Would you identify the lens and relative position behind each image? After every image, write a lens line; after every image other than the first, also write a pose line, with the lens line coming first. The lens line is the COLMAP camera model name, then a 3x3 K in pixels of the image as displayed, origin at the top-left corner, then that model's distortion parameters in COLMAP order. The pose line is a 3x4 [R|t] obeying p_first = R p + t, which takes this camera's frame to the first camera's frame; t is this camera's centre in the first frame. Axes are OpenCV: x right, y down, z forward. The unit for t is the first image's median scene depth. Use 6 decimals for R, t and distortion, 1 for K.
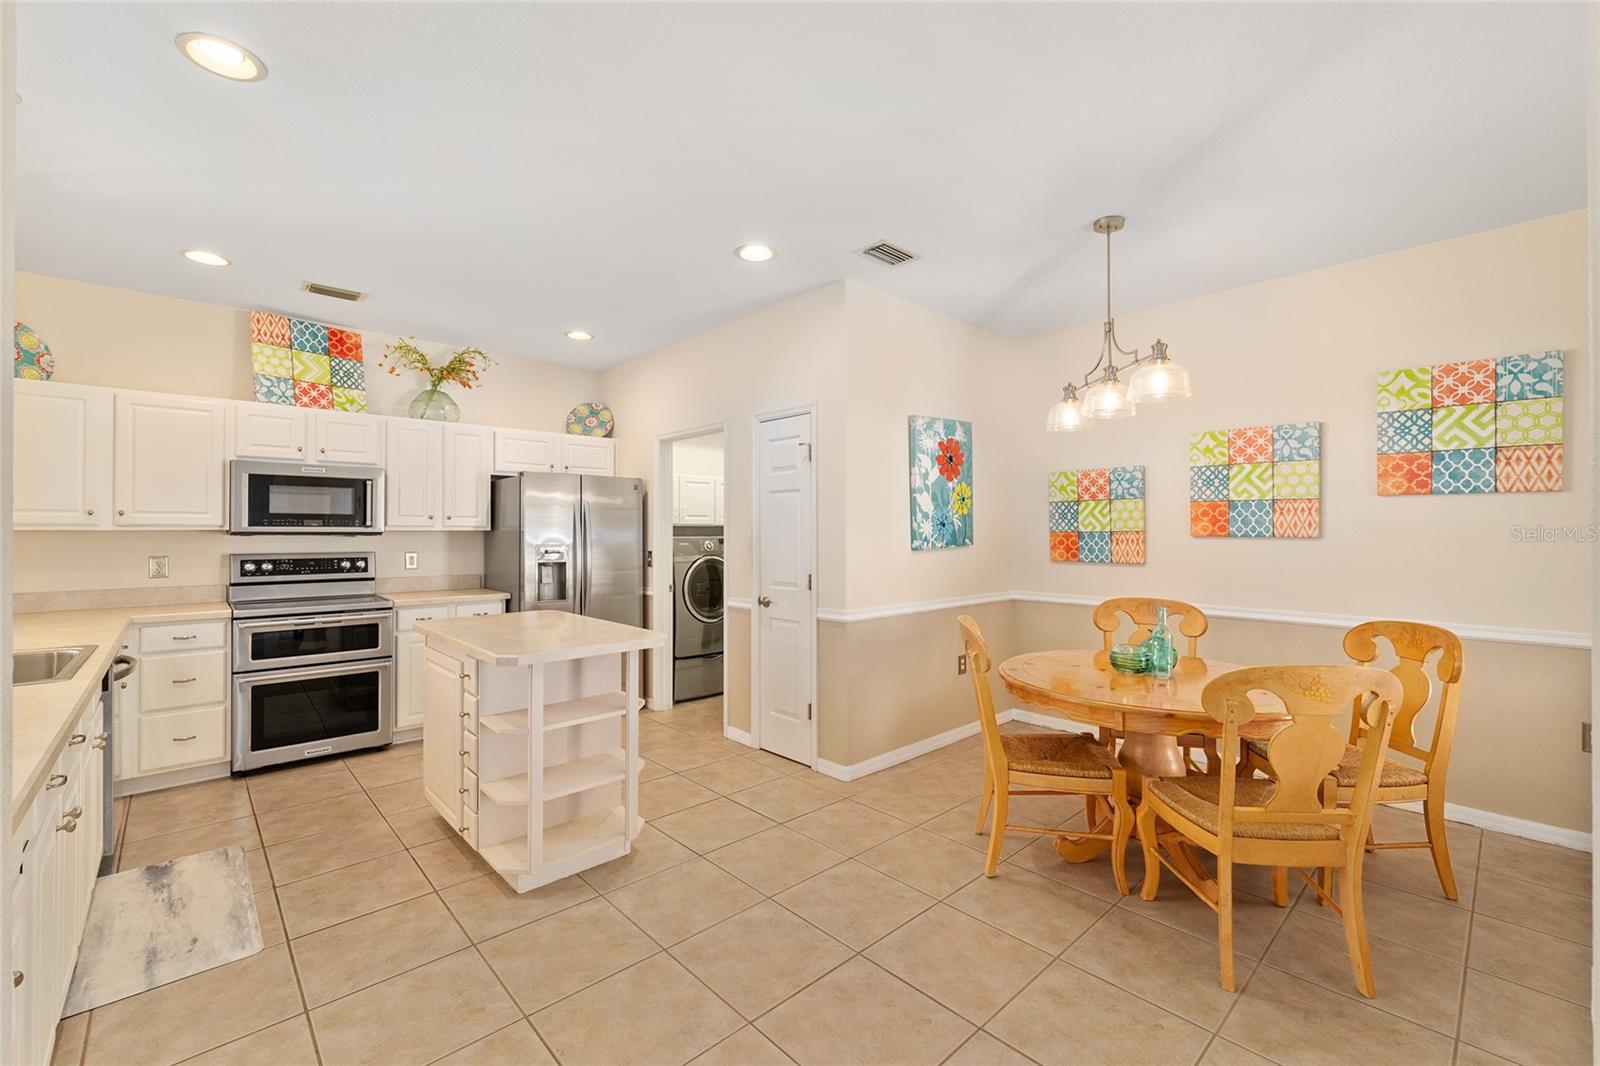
lens RADIAL K [[672.7, 0, 803.9], [0, 672.7, 524.4], [0, 0, 1]] dist [-0.003083, 0.000732]
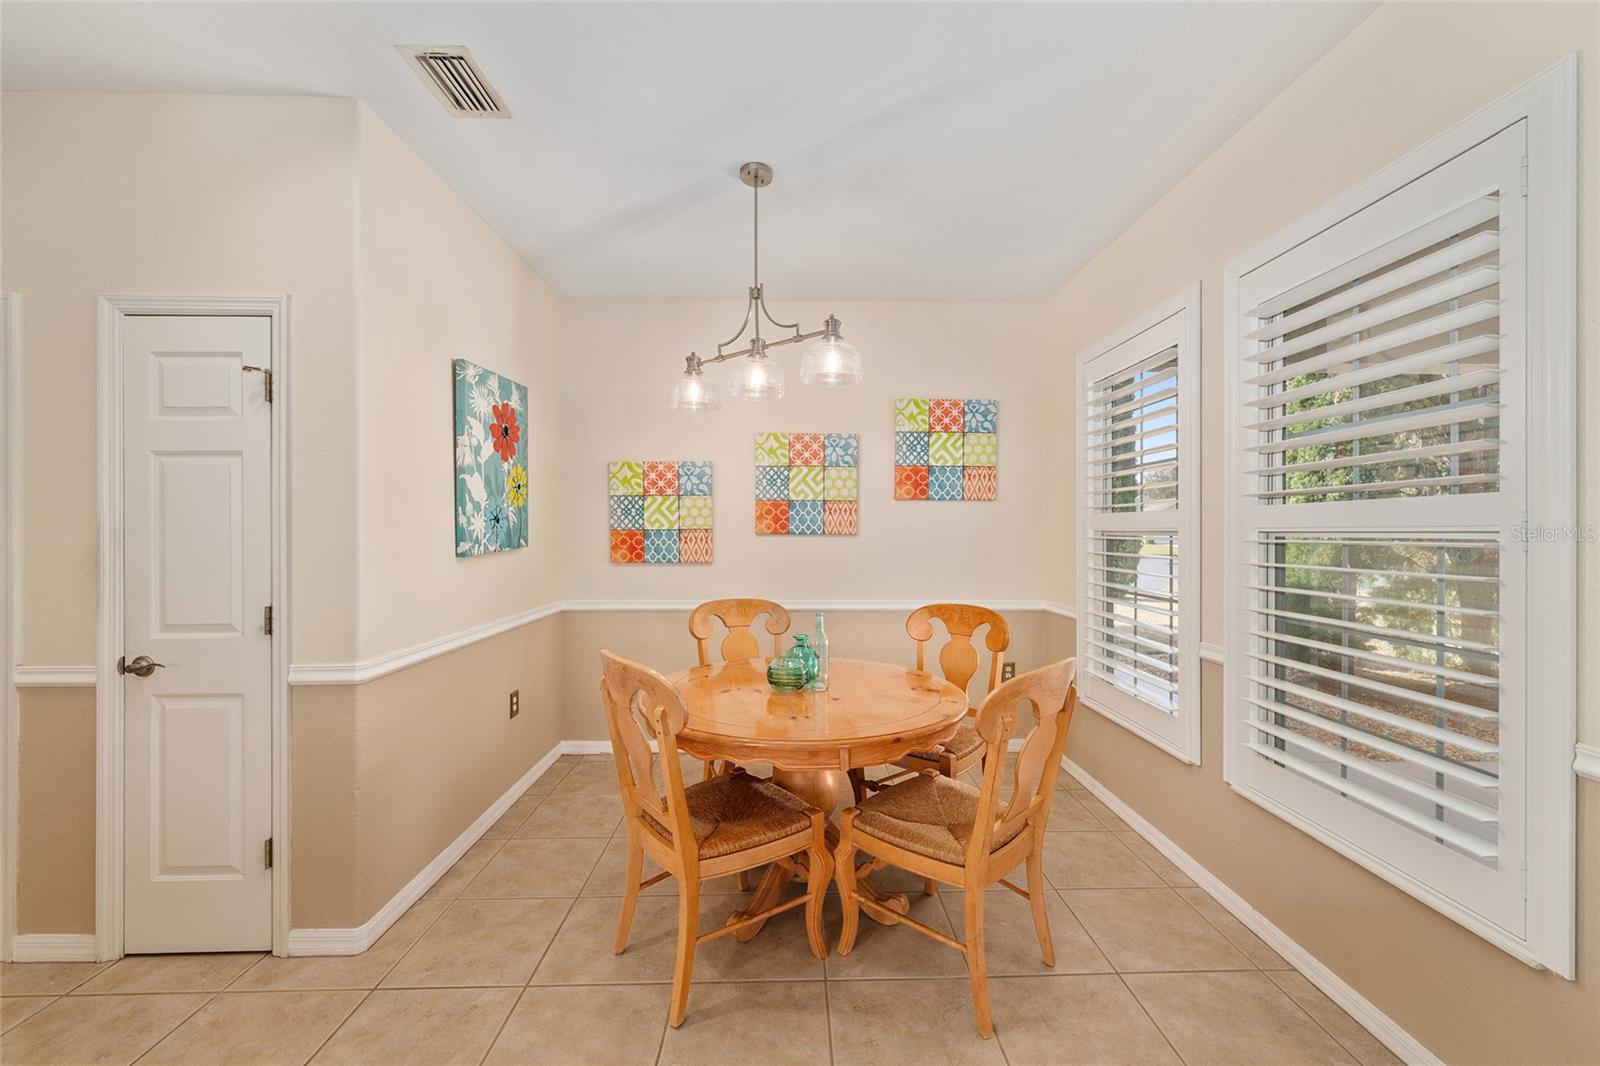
lens RADIAL K [[630.9, 0, 812.1], [0, 630.9, 526.2], [0, 0, 1]] dist [-0.002791, 0.000266]
pose [[0.662626, 0.004441, 0.748937, -0.078305], [-0.007246, 0.999974, 0.000482, 0.004347], [-0.748915, -0.005746, 0.662641, 0.299599]]
